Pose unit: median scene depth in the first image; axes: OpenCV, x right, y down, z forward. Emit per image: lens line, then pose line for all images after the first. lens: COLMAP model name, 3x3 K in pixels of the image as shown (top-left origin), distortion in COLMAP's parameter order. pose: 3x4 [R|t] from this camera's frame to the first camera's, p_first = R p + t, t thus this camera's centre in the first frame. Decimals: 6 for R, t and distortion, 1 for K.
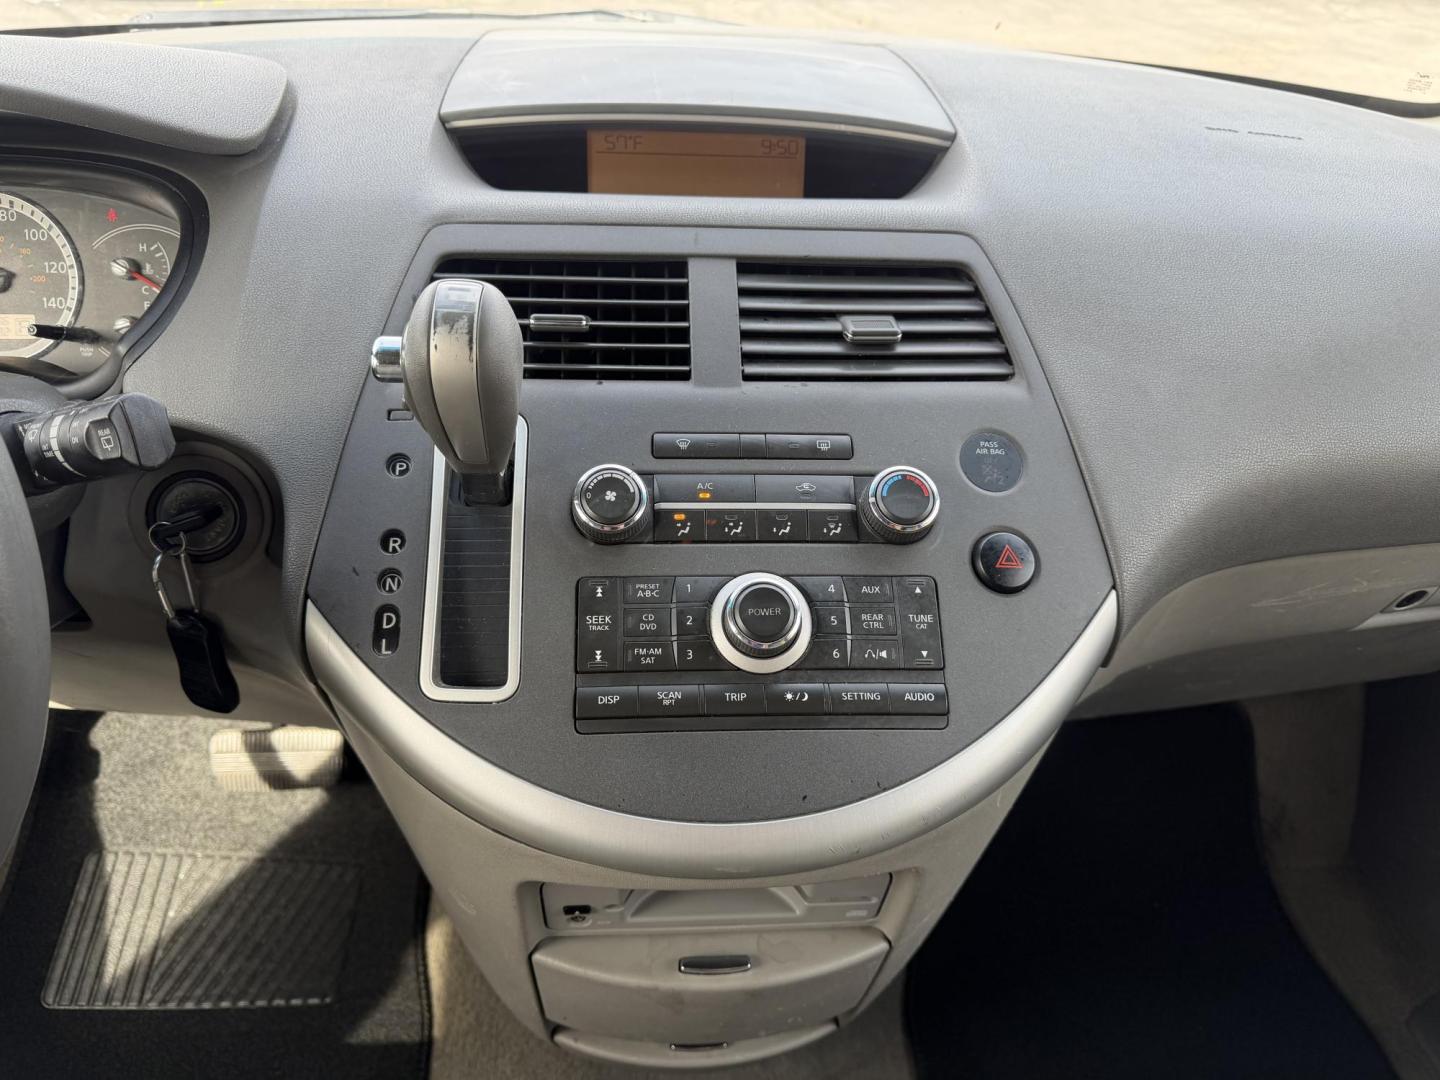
lens RADIAL K [[1031.2, 0, 700.2], [0, 1031.2, 542.8], [0, 0, 1]] dist [0.020994, -0.029586]
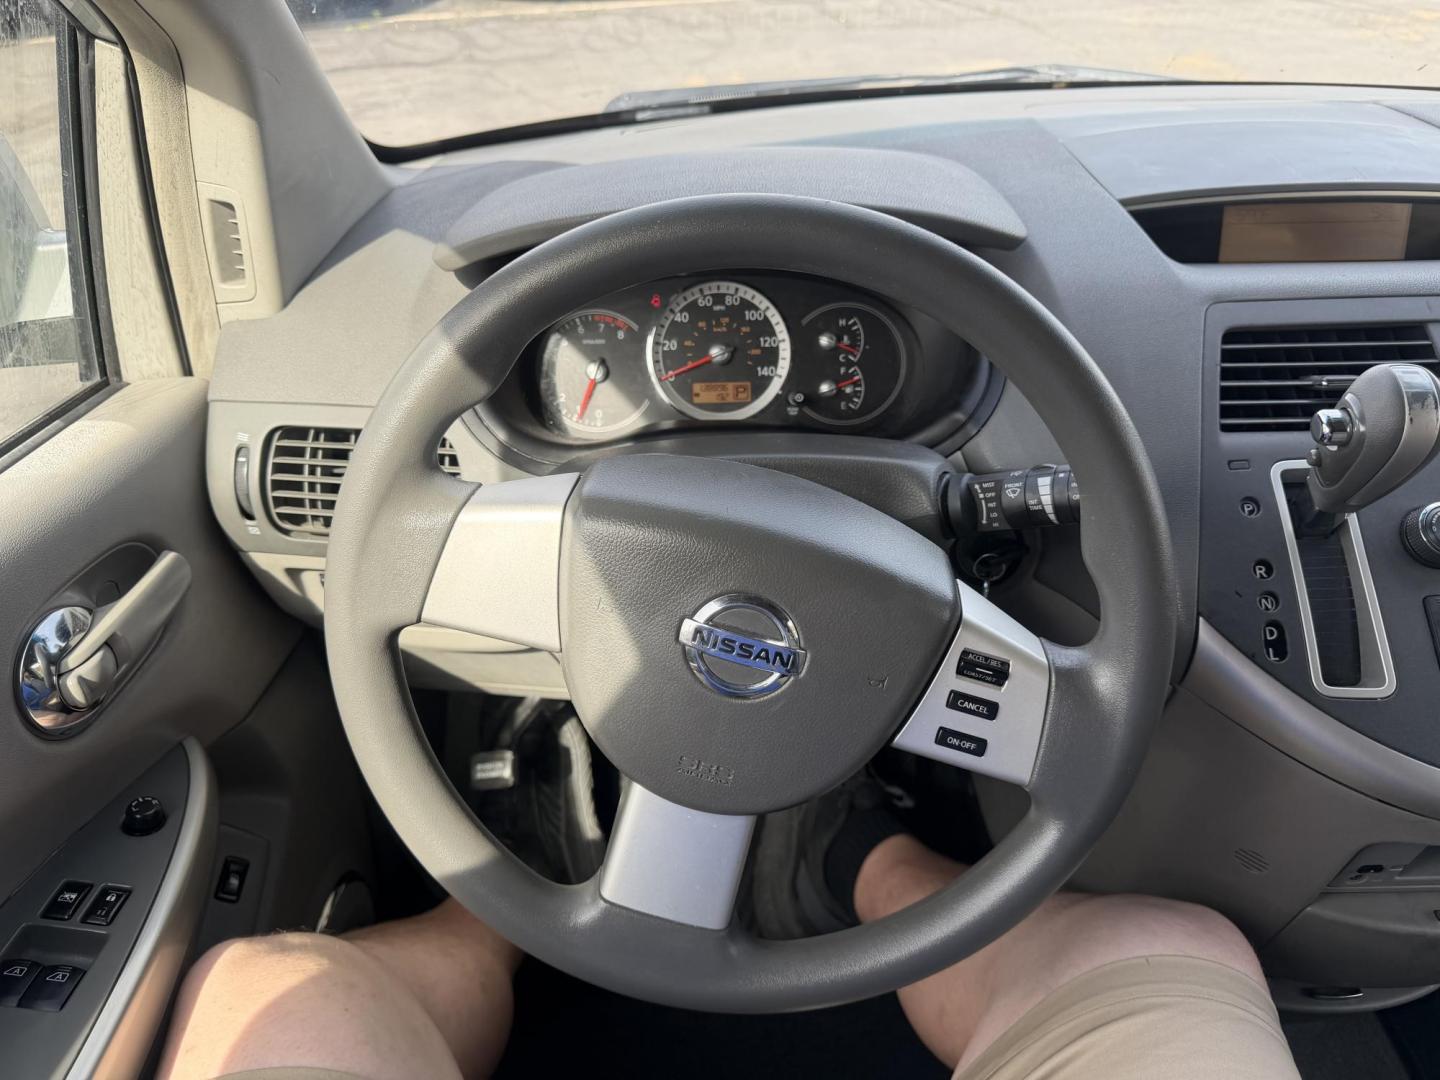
lens RADIAL K [[1043.9, 0, 719.9], [0, 1043.9, 555.6], [0, 0, 1]] dist [-0.009682, -0.006026]
pose [[0.996327, -0.021386, -0.082916, -0.627983], [0.021866, 0.999749, 0.004888, -0.028103], [0.082790, -0.006683, 0.996545, -0.222332]]
